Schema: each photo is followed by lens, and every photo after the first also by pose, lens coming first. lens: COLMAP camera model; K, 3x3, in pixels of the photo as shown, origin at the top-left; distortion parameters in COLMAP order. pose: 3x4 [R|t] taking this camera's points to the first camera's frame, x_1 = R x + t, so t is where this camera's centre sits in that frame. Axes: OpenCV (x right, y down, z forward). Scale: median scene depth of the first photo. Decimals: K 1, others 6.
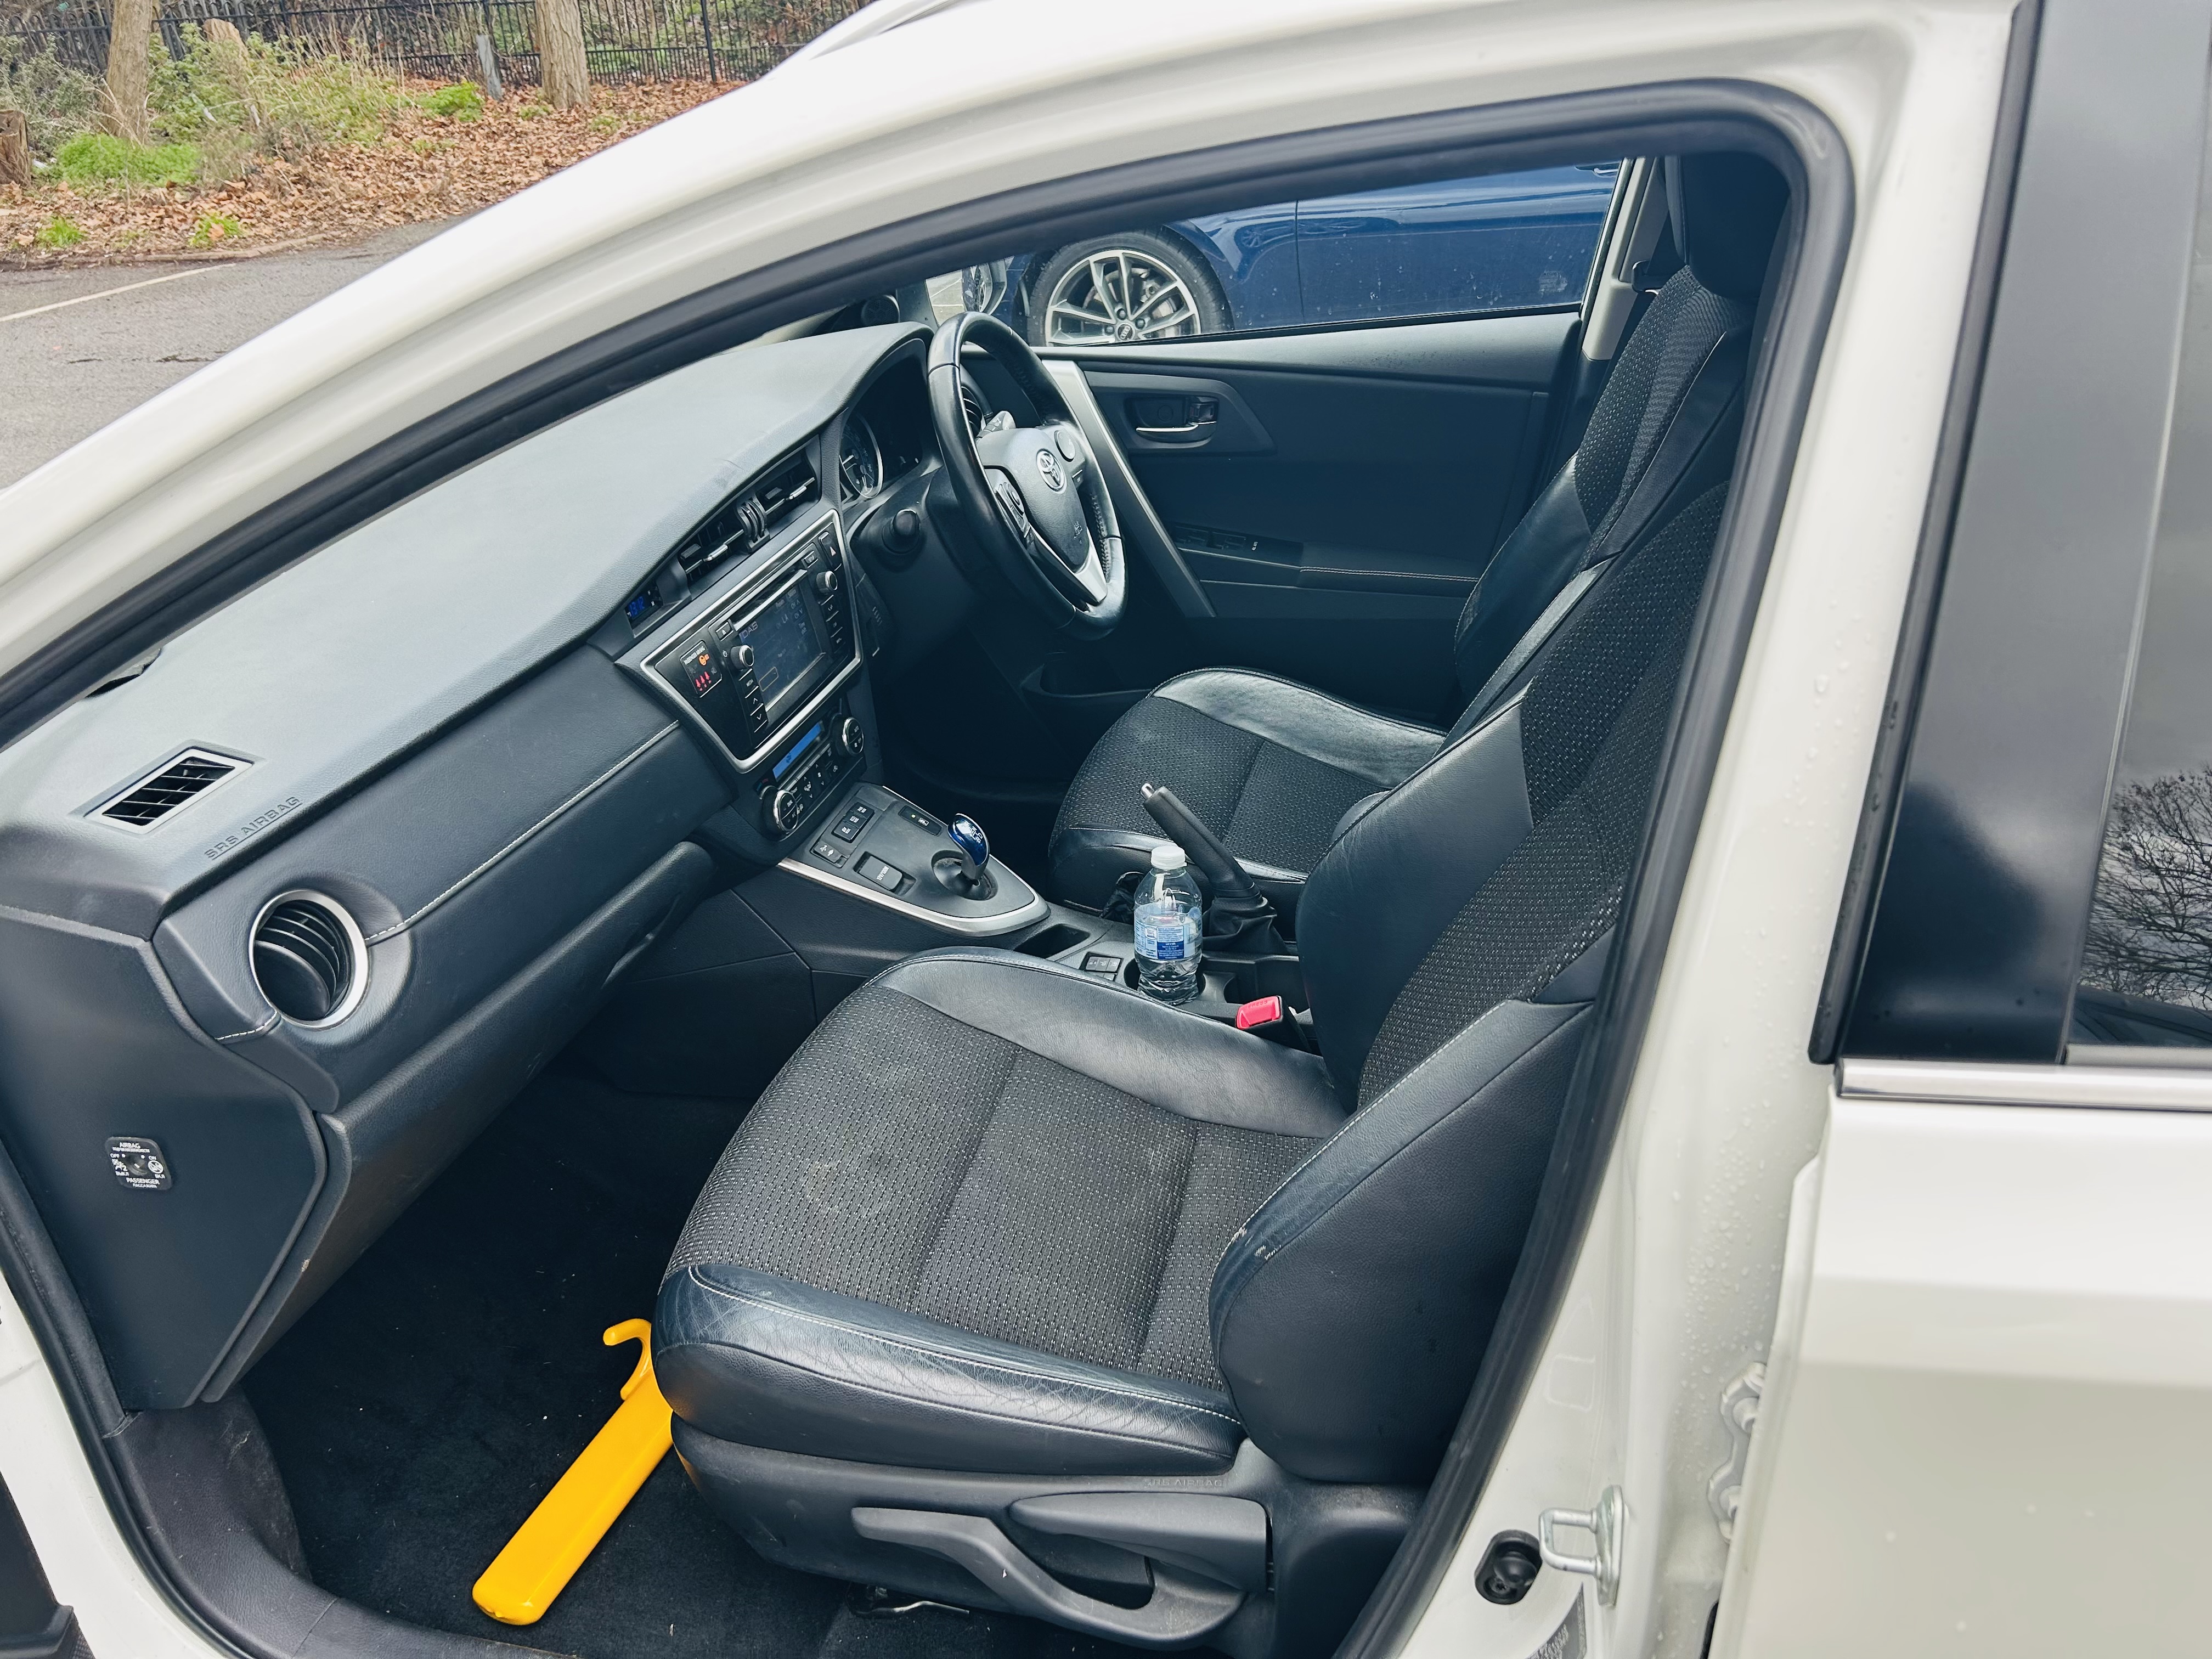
lens RADIAL K [[1687.4, 0, 1111.3], [0, 1687.4, 819.4], [0, 0, 1]] dist [0.026599, -0.032839]
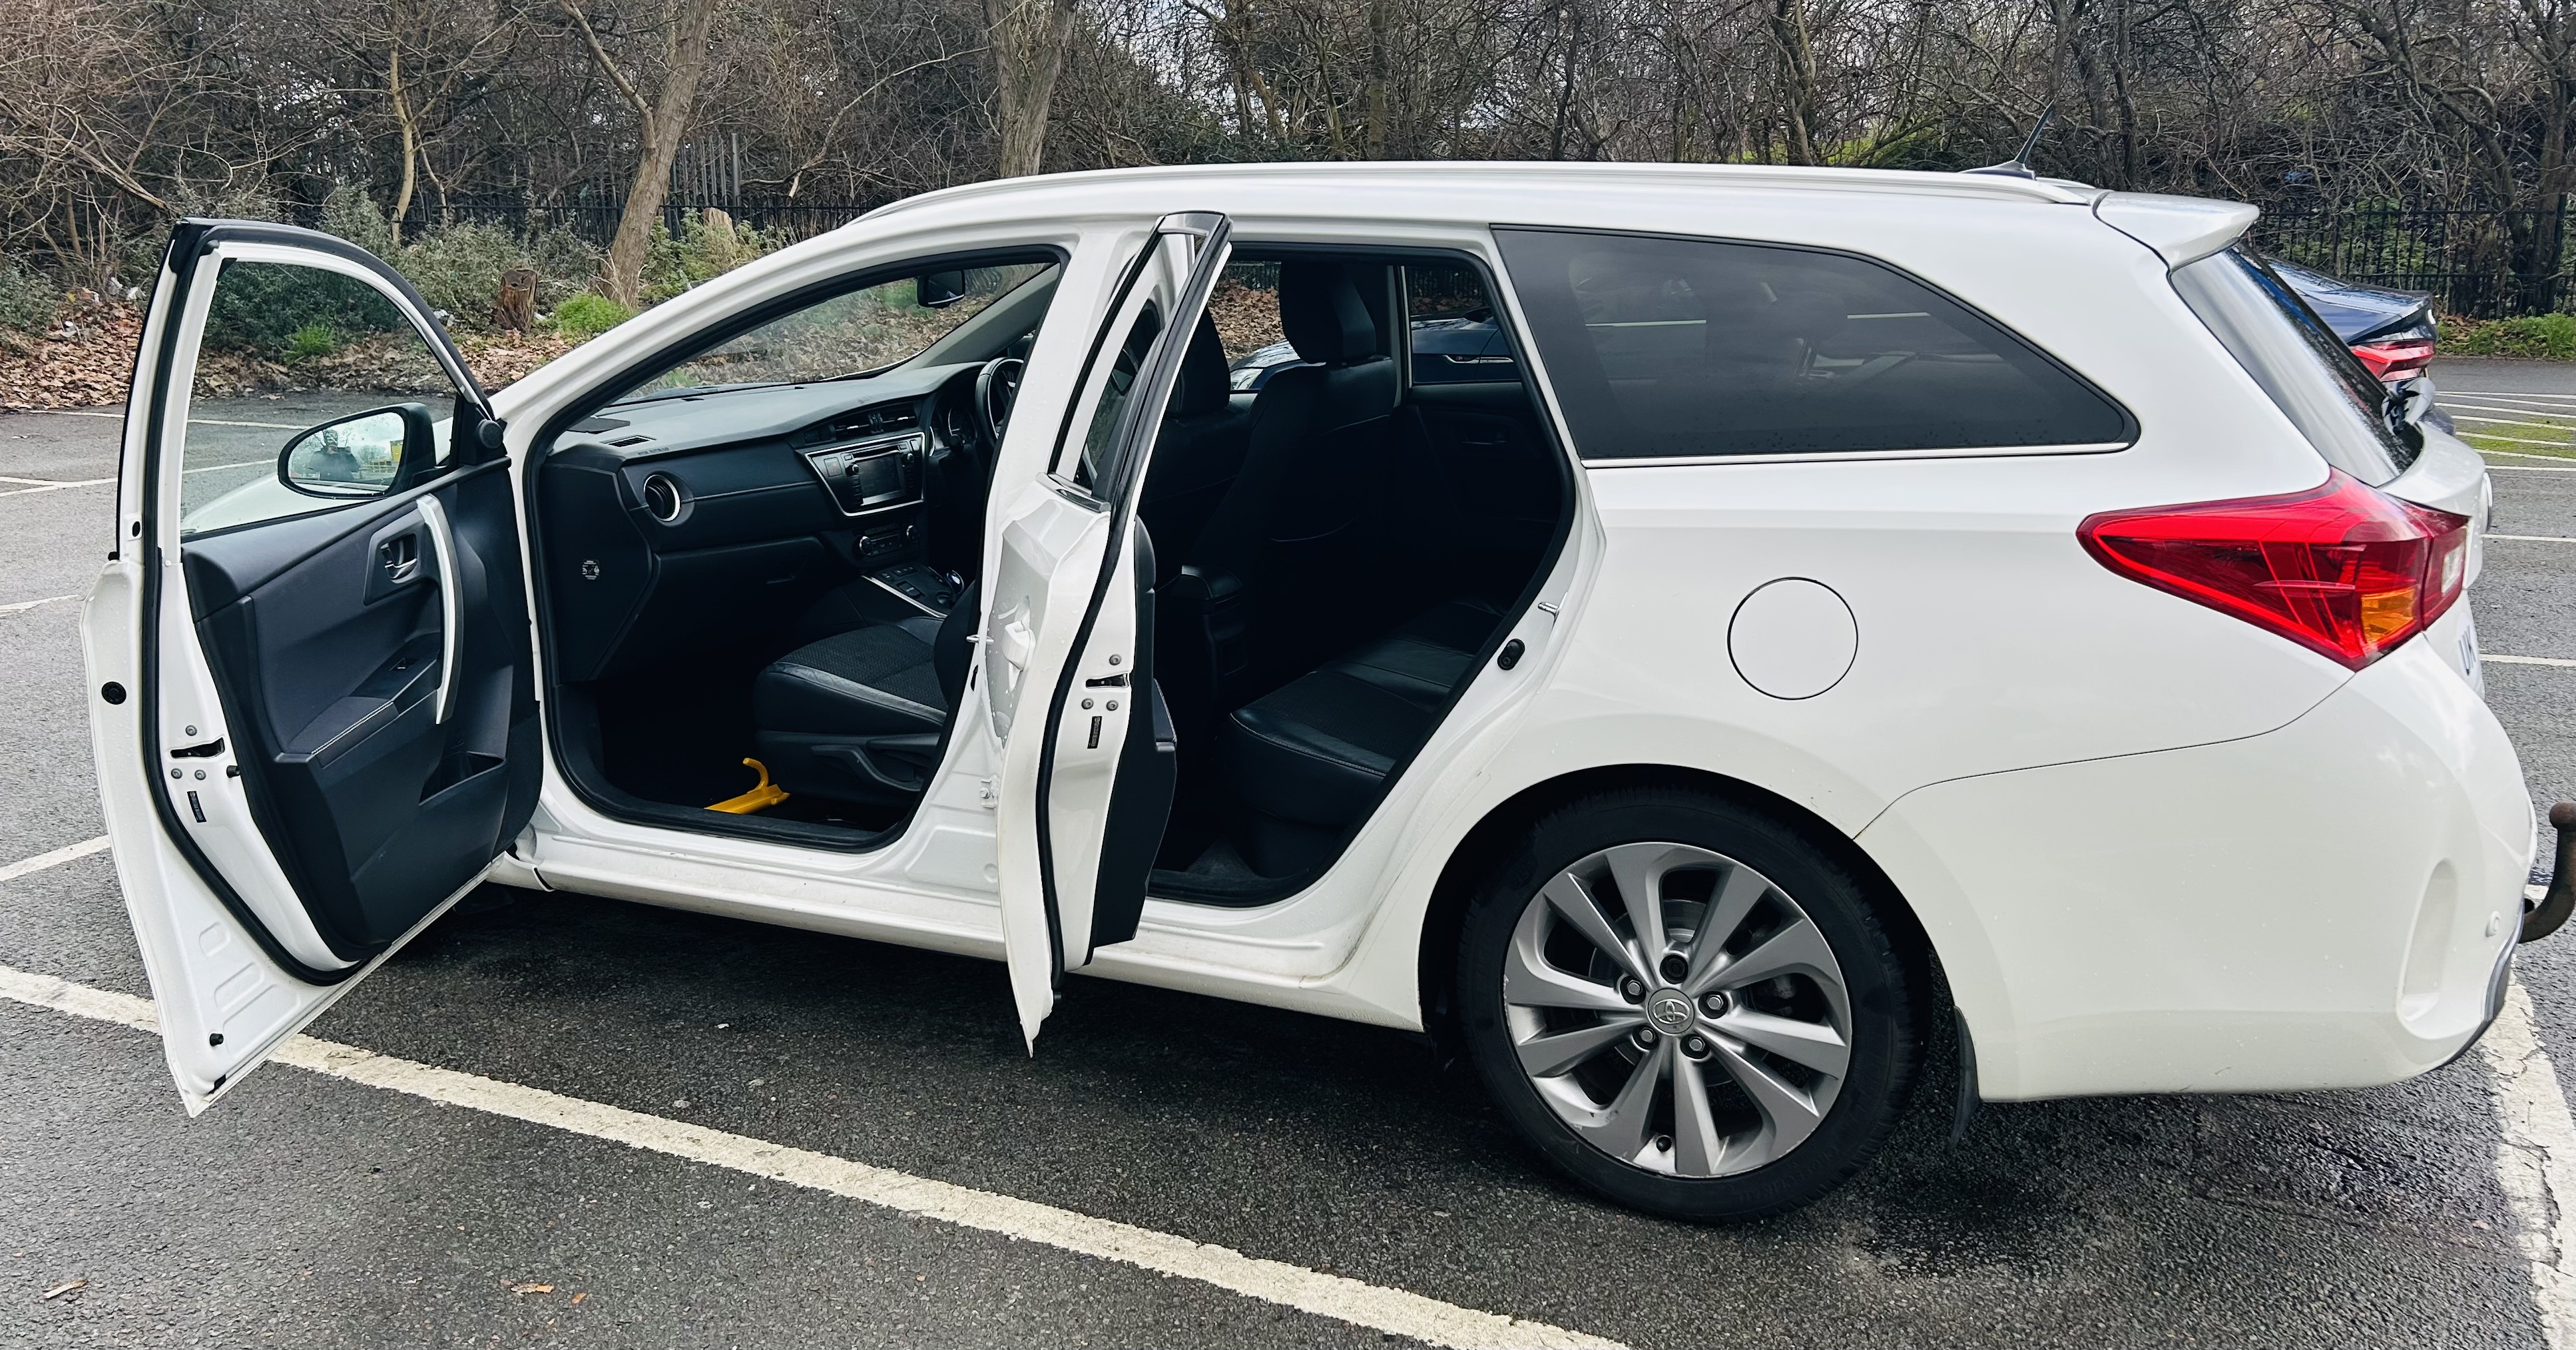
lens RADIAL K [[2072.1, 0, 1276.4], [0, 2072.1, 667.8], [0, 0, 1]] dist [0.001447, -0.015664]
pose [[0.980709, 0.094413, -0.171163, 0.112259], [-0.132904, 0.964151, -0.229671, 0.096471], [0.143343, 0.247988, 0.958099, -0.204757]]
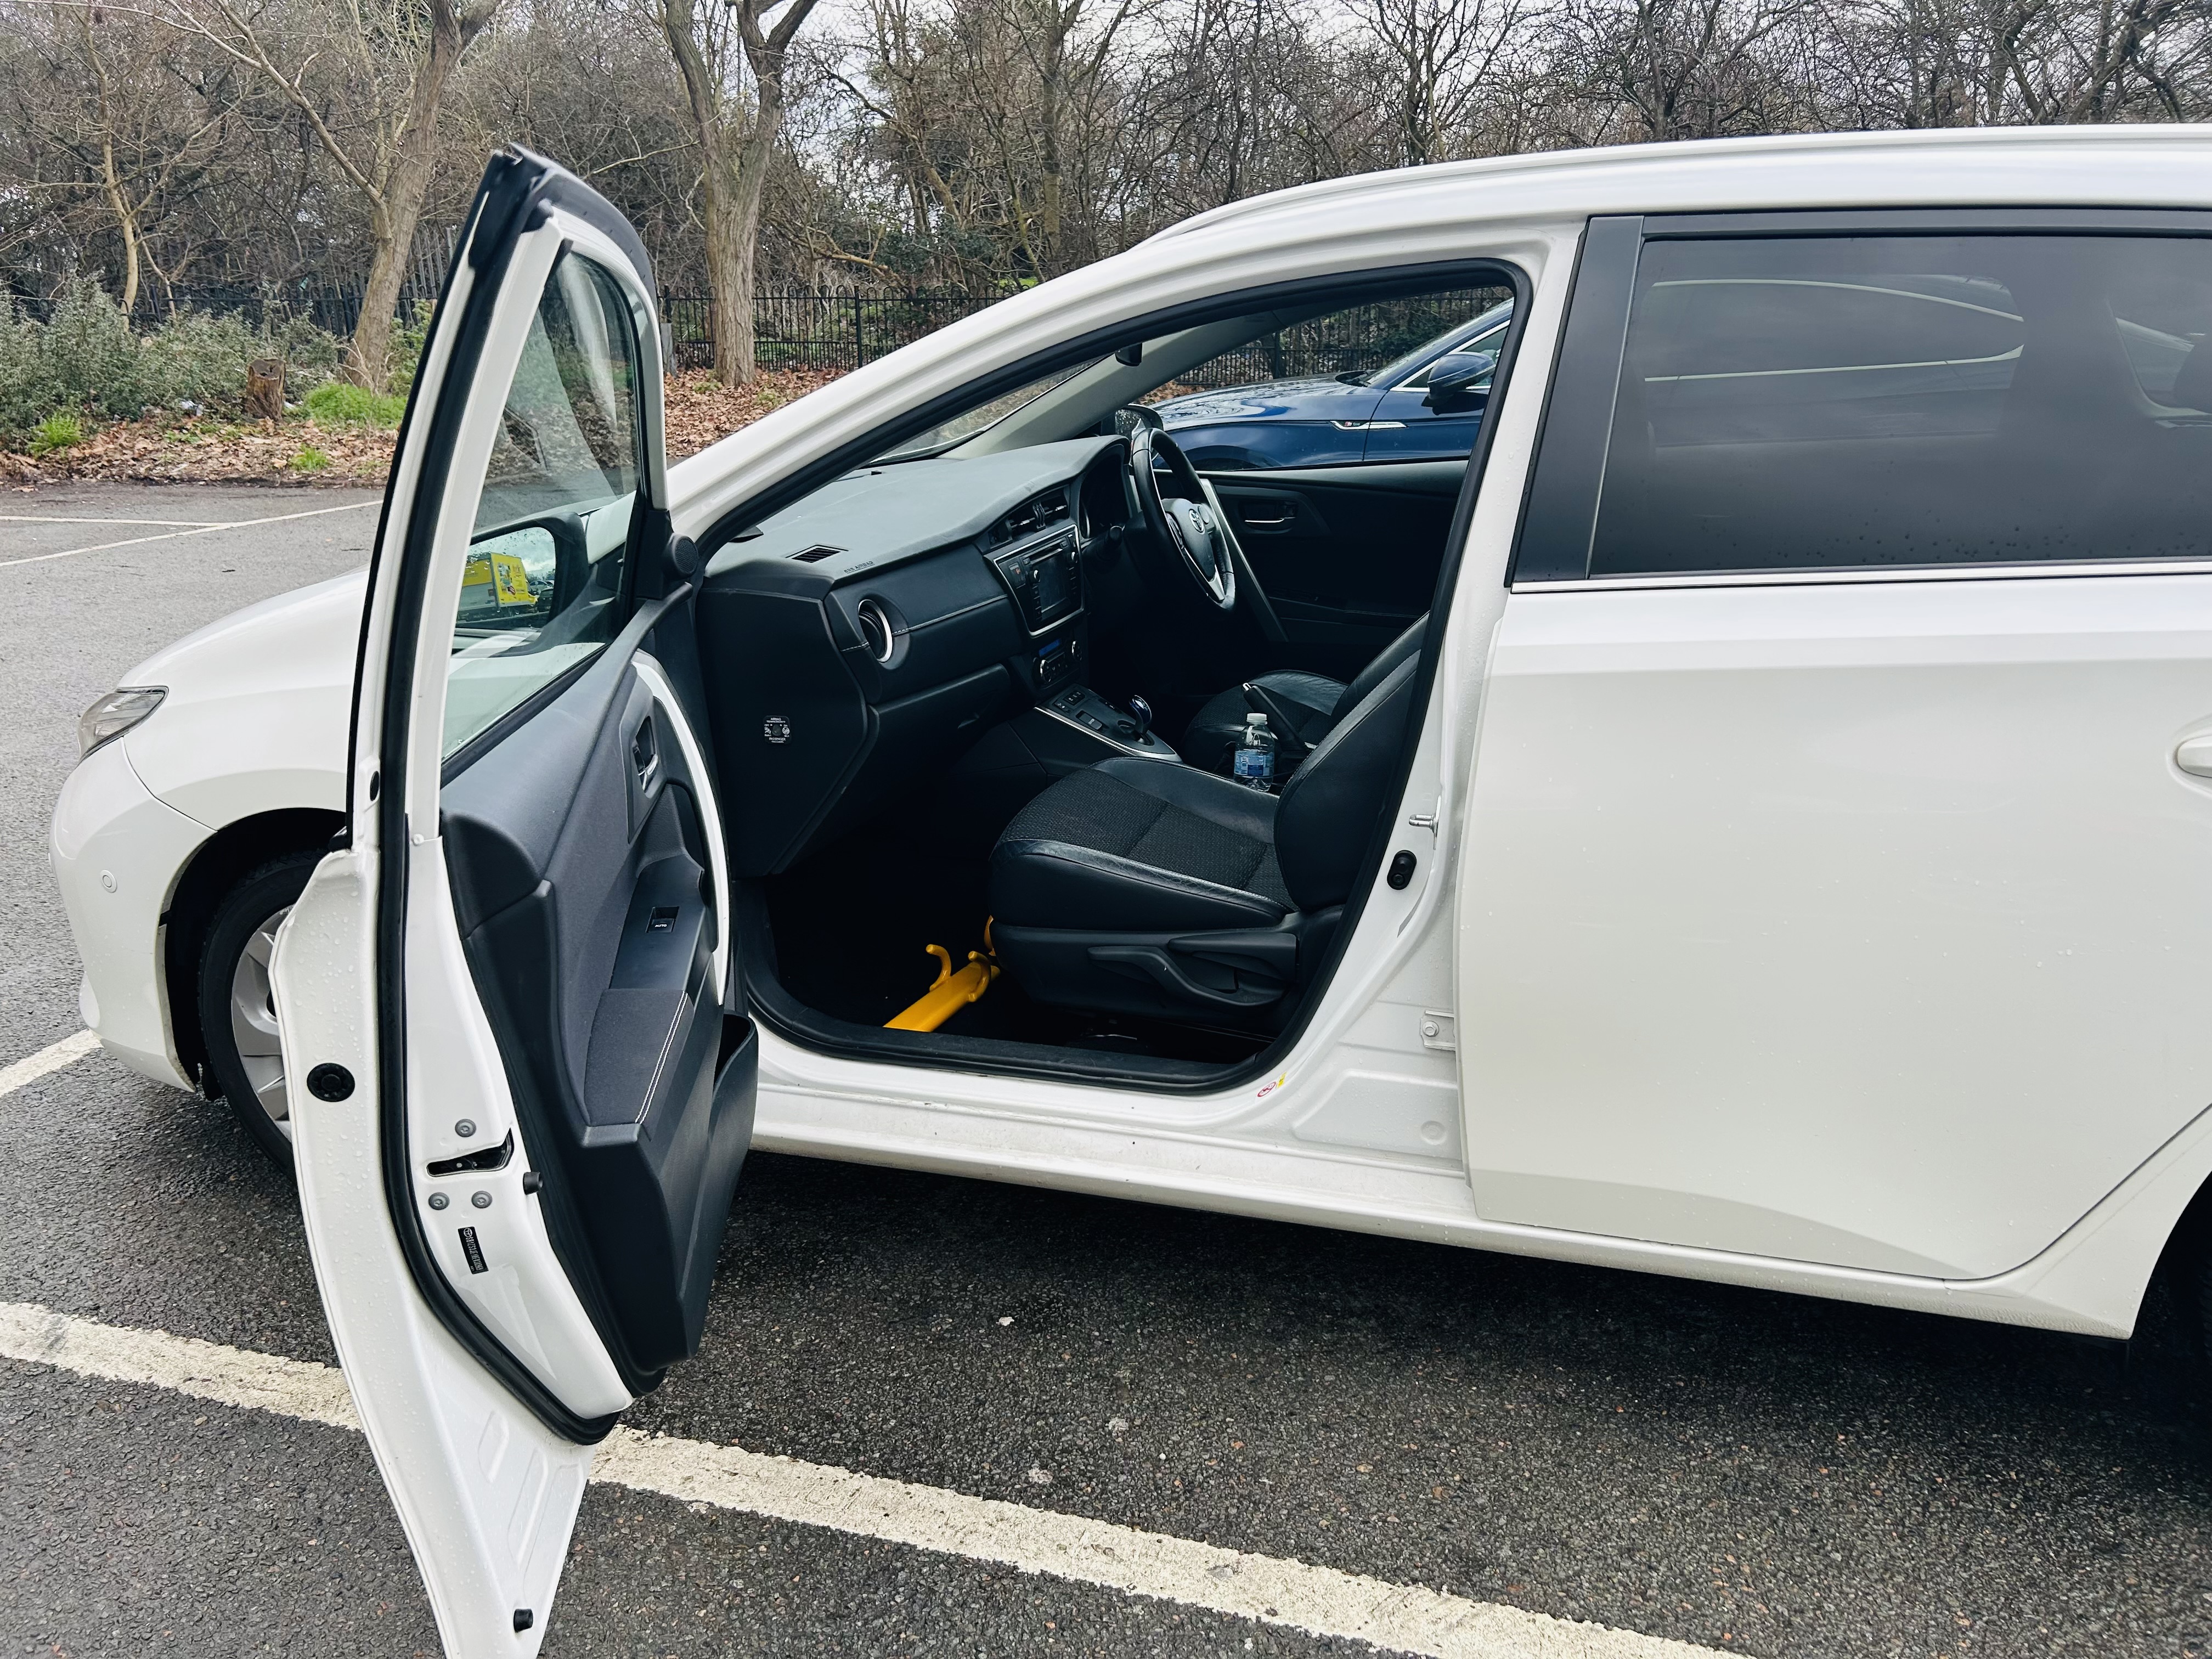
lens RADIAL K [[1687.4, 0, 1117.7], [0, 1687.4, 845.9], [0, 0, 1]] dist [0.026599, -0.032839]
pose [[0.997710, 0.057702, -0.035282, -0.005858], [-0.062432, 0.986360, -0.152303, 0.061345], [0.026013, 0.154157, 0.987704, -0.101742]]
